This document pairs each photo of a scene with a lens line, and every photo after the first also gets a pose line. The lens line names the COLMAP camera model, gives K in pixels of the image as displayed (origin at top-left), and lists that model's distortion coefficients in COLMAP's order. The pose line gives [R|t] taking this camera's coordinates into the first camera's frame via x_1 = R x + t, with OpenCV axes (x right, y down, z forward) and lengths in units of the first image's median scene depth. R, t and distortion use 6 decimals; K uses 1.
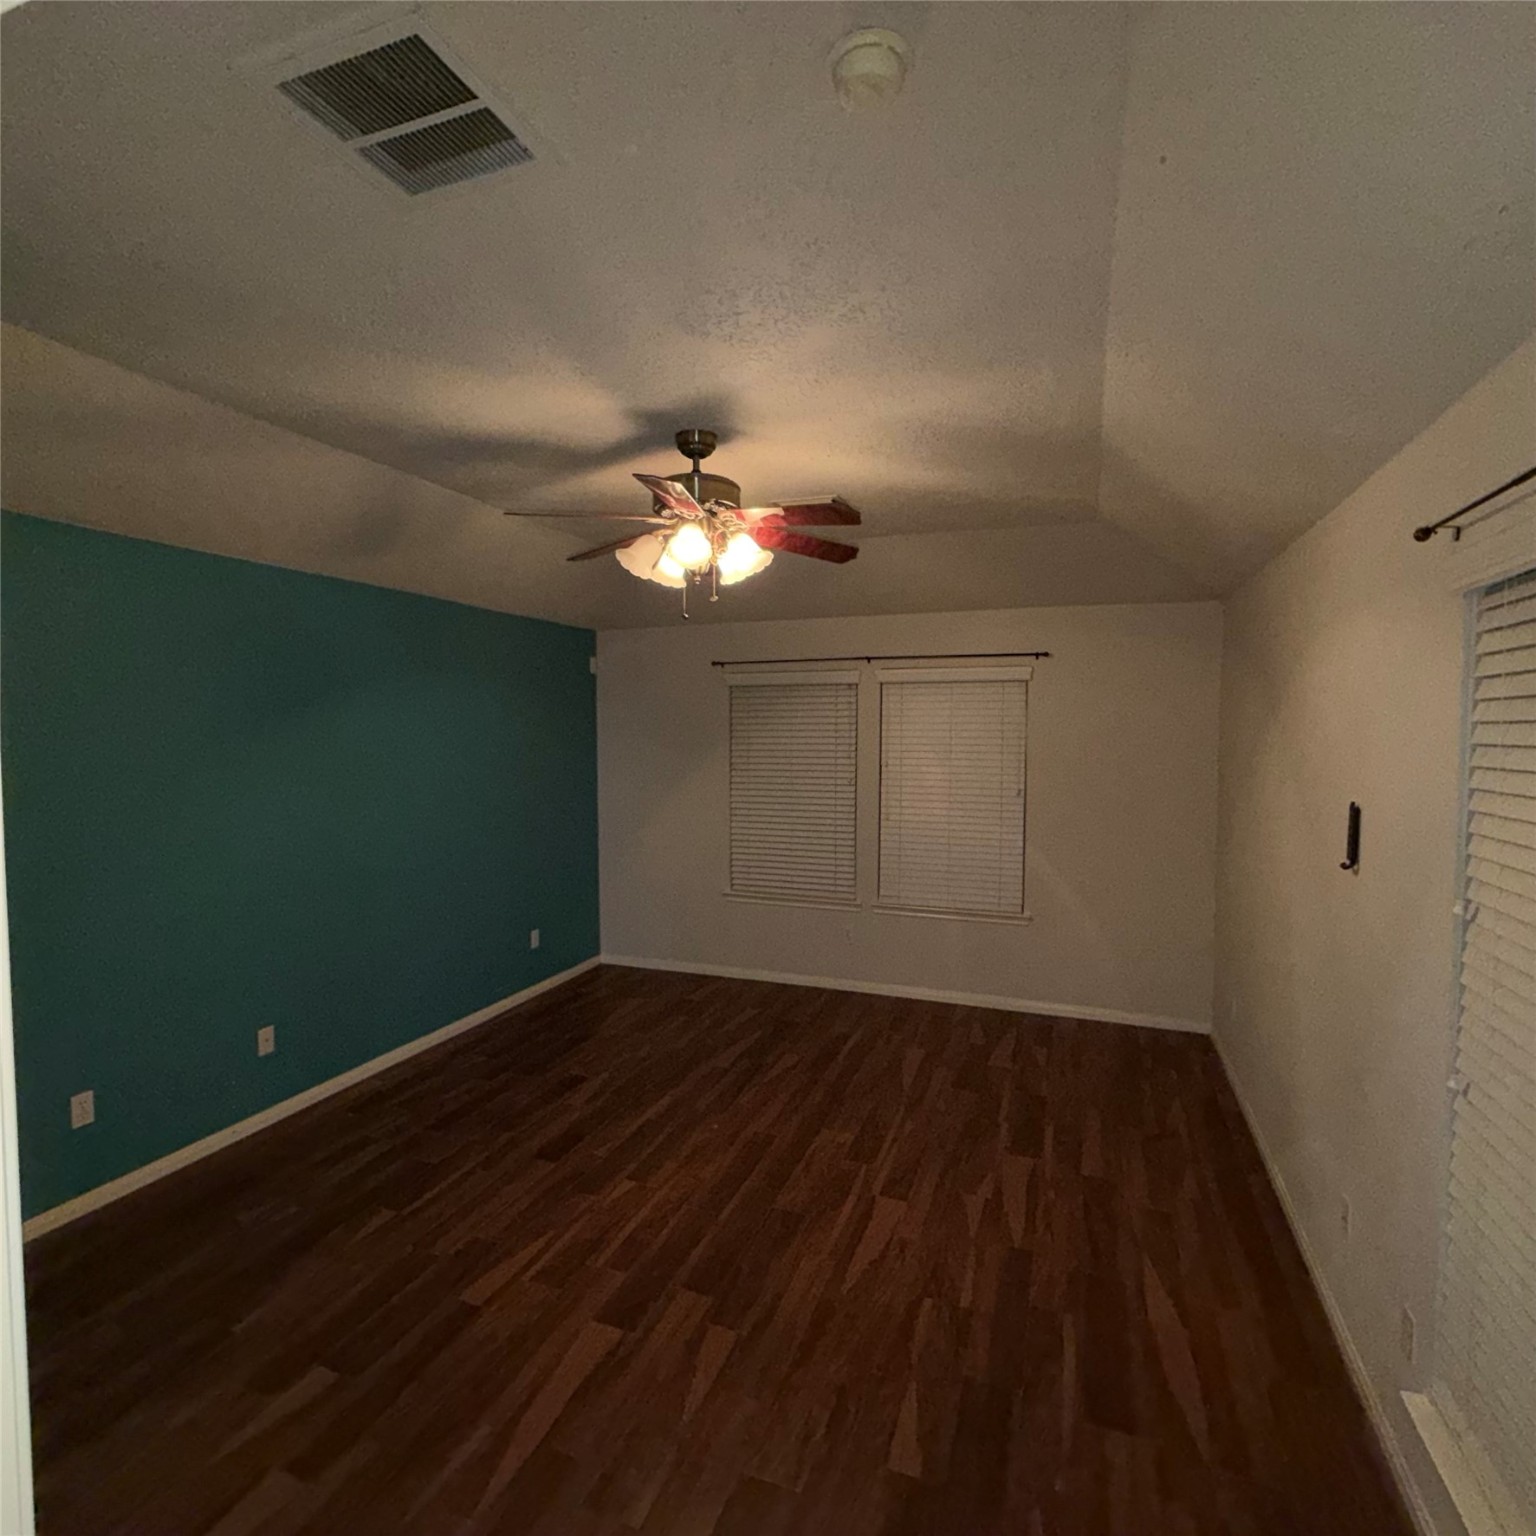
lens RADIAL K [[819.8, 0, 761.1], [0, 819.8, 773.1], [0, 0, 1]] dist [-0.000890, 0.000569]
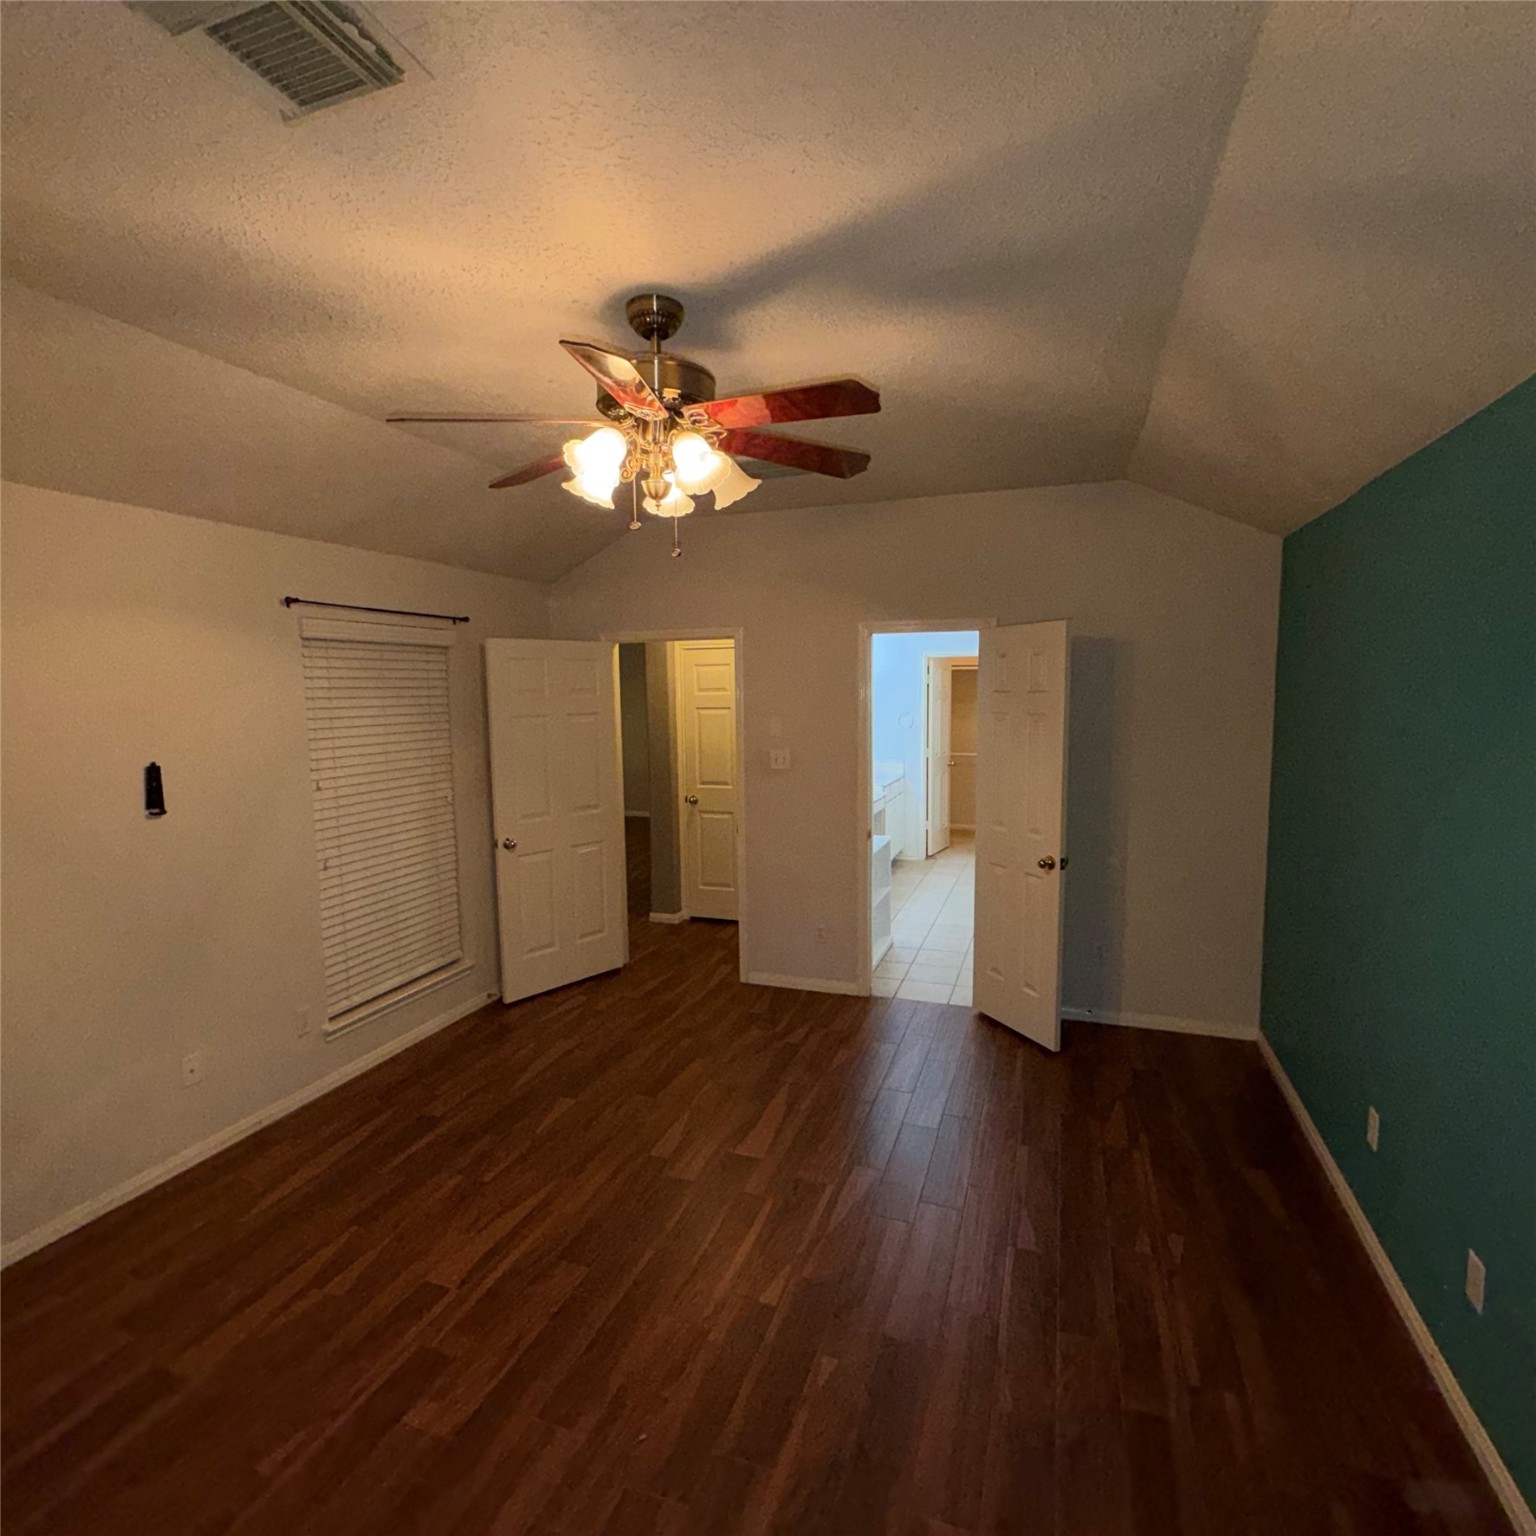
lens RADIAL K [[819.8, 0, 761.1], [0, 819.8, 773.1], [0, 0, 1]] dist [-0.000890, 0.000569]
pose [[-0.999796, 0.010311, -0.017353, -0.152318], [0.007520, 0.988071, 0.153817, -0.105351], [0.018732, 0.153655, -0.987947, 1.741688]]
